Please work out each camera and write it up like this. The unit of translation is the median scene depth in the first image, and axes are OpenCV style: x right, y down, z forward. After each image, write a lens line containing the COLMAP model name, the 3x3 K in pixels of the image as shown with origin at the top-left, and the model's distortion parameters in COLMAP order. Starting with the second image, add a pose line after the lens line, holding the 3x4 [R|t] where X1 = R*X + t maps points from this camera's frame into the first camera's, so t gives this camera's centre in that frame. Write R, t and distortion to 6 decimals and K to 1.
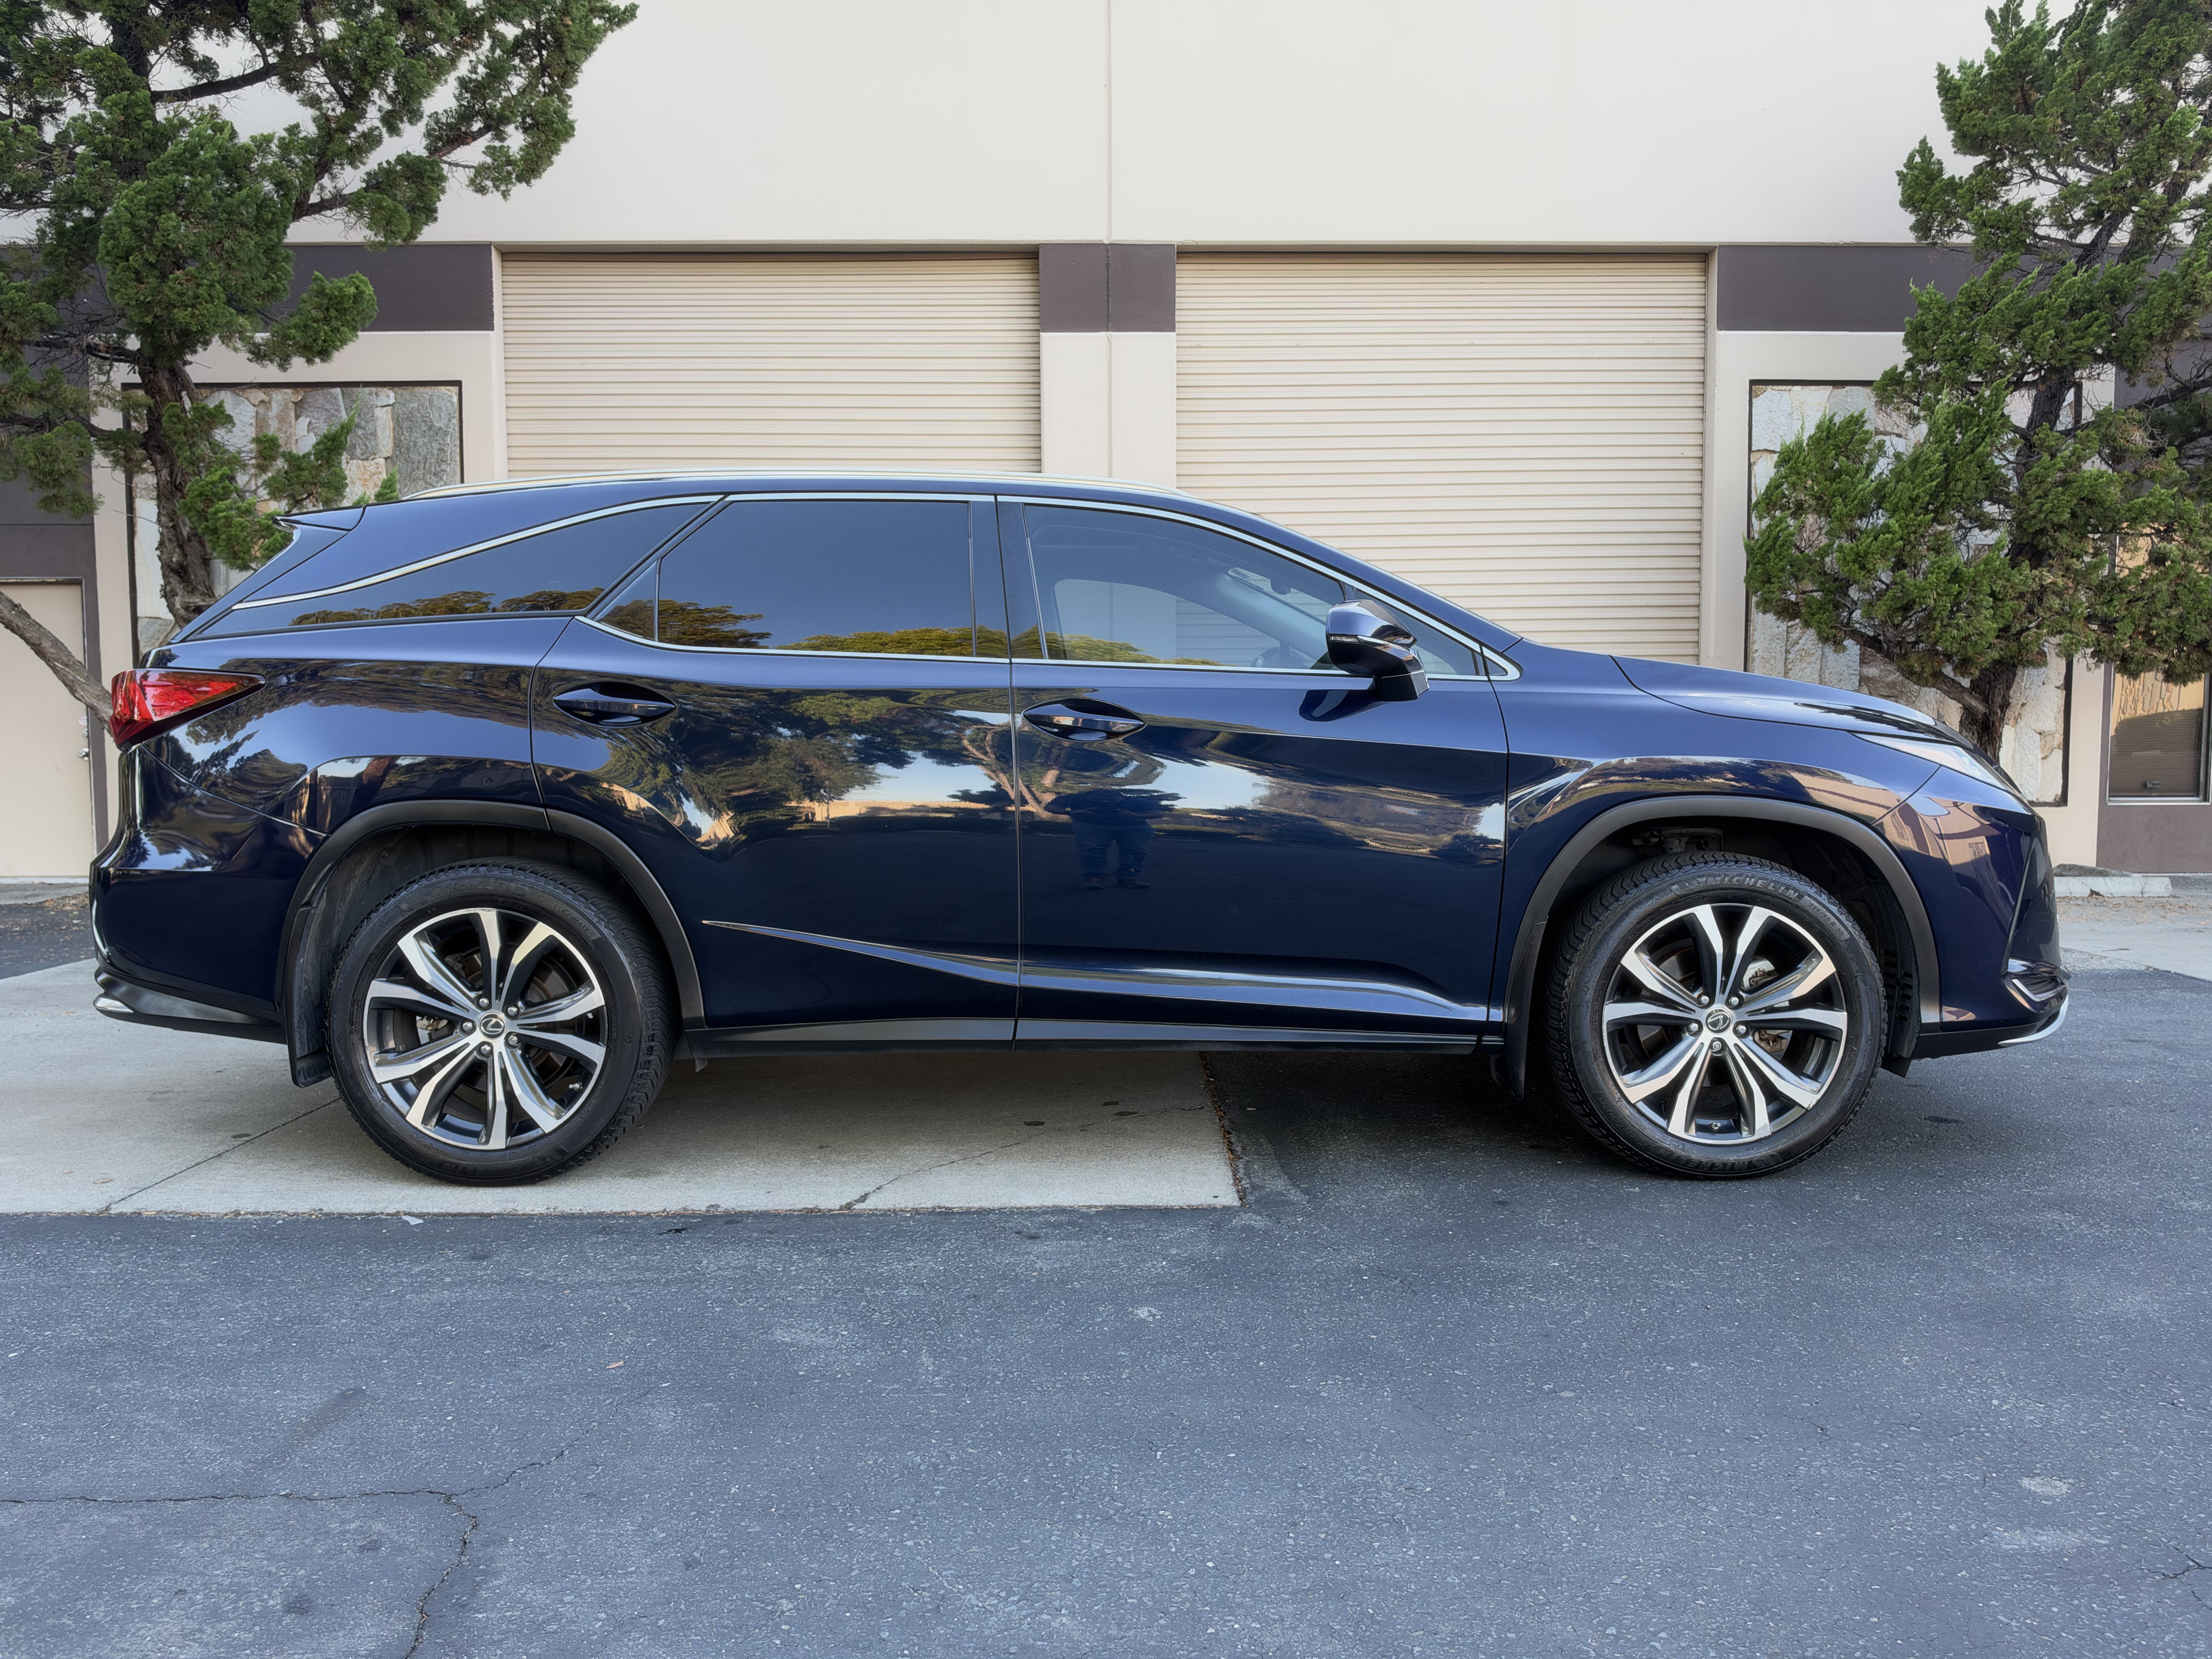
lens RADIAL K [[1543.7, 0, 1106.0], [0, 1543.7, 829.5], [0, 0, 1]] dist [-0.035696, 0.022699]
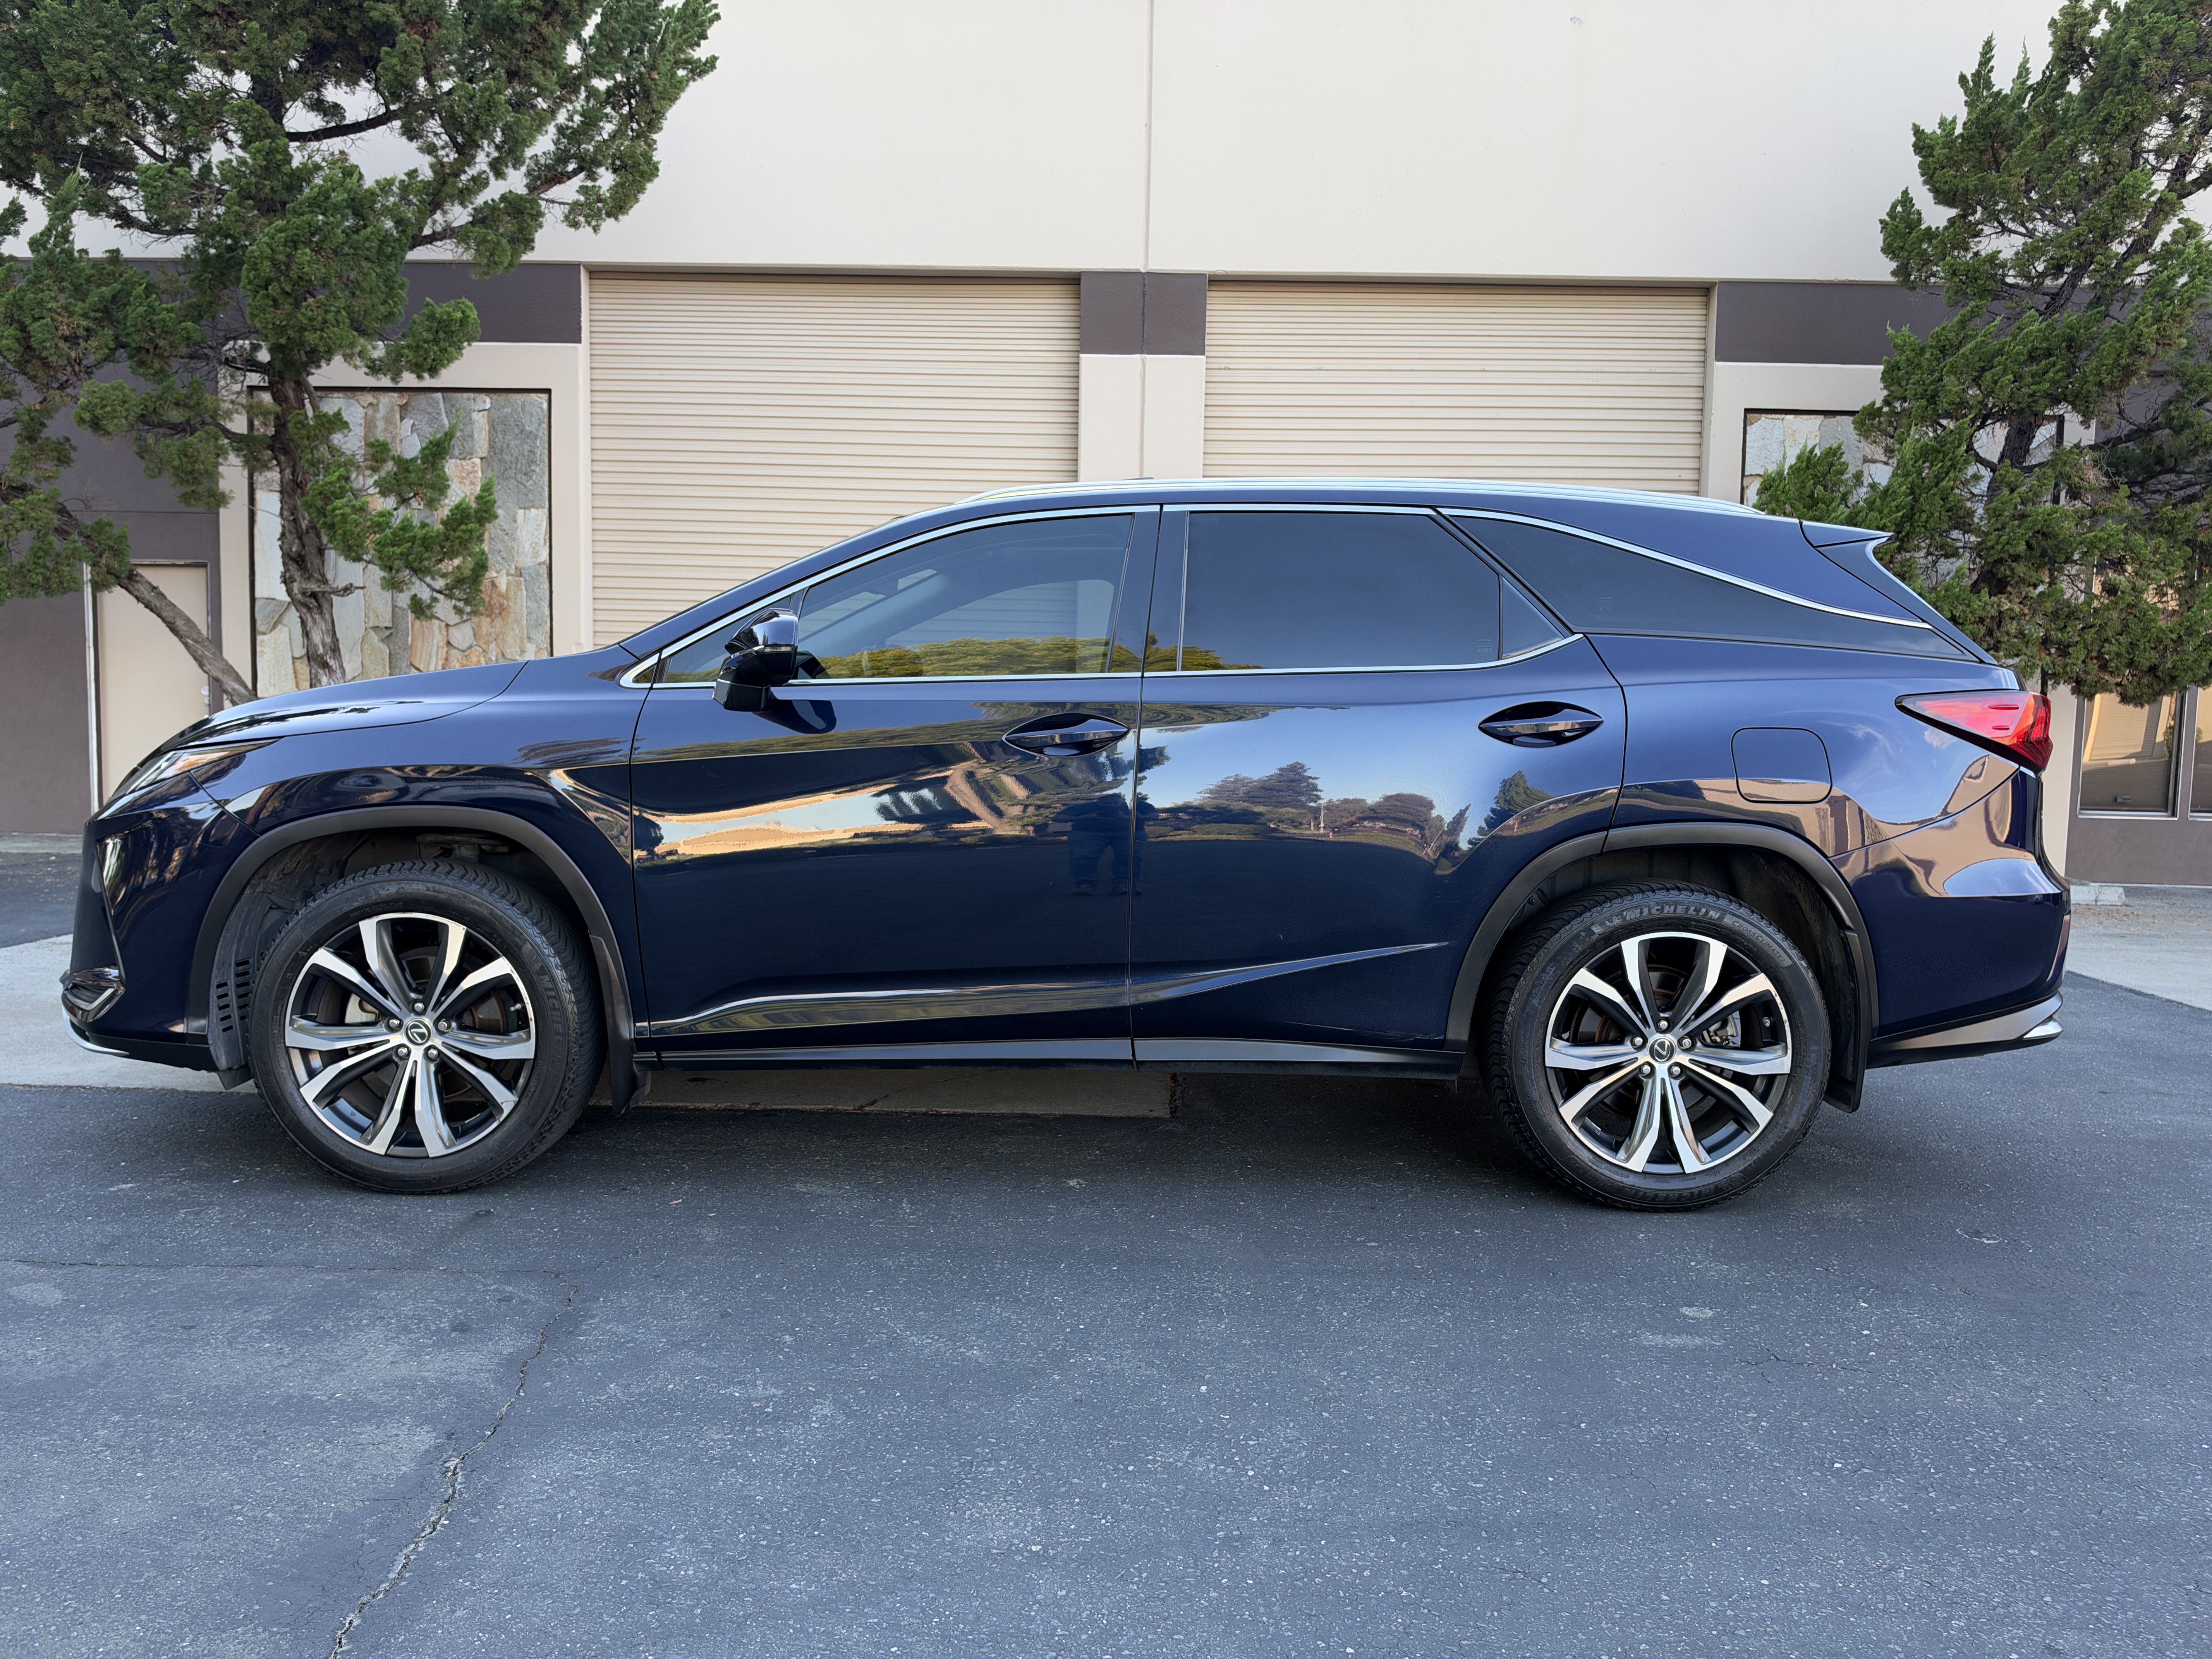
lens RADIAL K [[1534.1, 0, 1106.0], [0, 1534.1, 829.5], [0, 0, 1]] dist [-0.008970, -0.003378]
pose [[0.998938, 0.028077, -0.036519, 0.030420], [-0.027675, 0.999551, 0.011458, -0.001564], [0.036824, -0.010435, 0.999267, -0.101718]]
